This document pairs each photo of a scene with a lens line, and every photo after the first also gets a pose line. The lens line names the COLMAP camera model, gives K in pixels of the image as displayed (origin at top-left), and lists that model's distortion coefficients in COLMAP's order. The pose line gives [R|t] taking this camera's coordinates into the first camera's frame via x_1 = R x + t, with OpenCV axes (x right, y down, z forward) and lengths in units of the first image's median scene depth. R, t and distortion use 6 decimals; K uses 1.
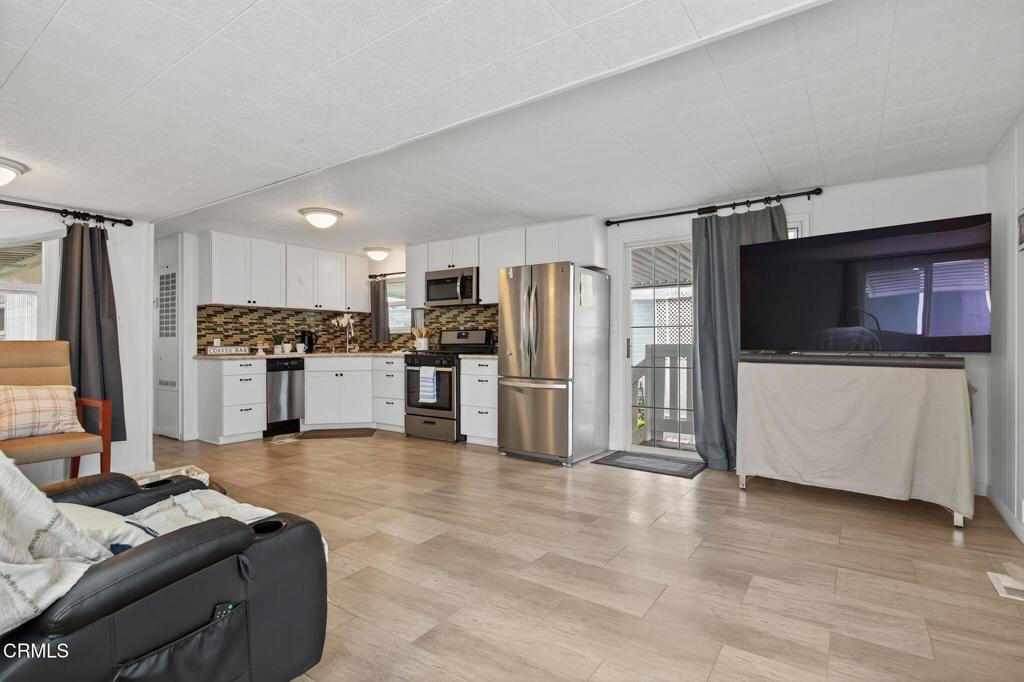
lens RADIAL K [[495.3, 0, 512.0], [0, 495.3, 341.0], [0, 0, 1]] dist [-0.015056, 0.000213]
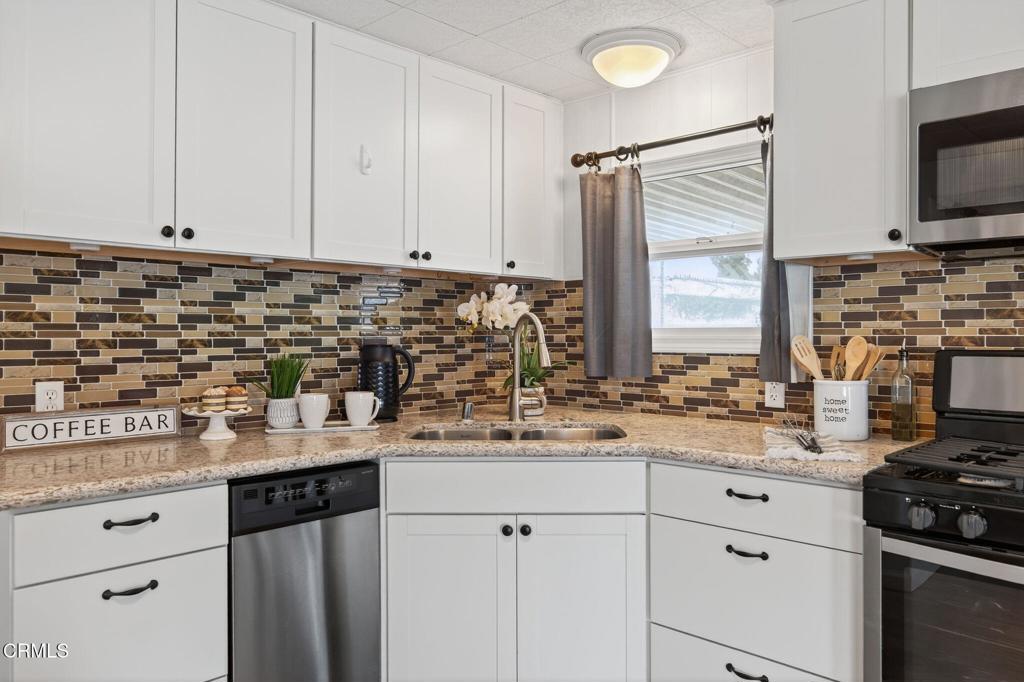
lens RADIAL K [[743.2, 0, 513.2], [0, 743.2, 328.2], [0, 0, 1]] dist [-0.011520, 0.001803]
pose [[0.987957, 0.003062, -0.154701, -0.297674], [-0.004059, 0.999973, -0.006129, -0.029543], [0.154678, 0.006683, 0.987942, 0.642251]]
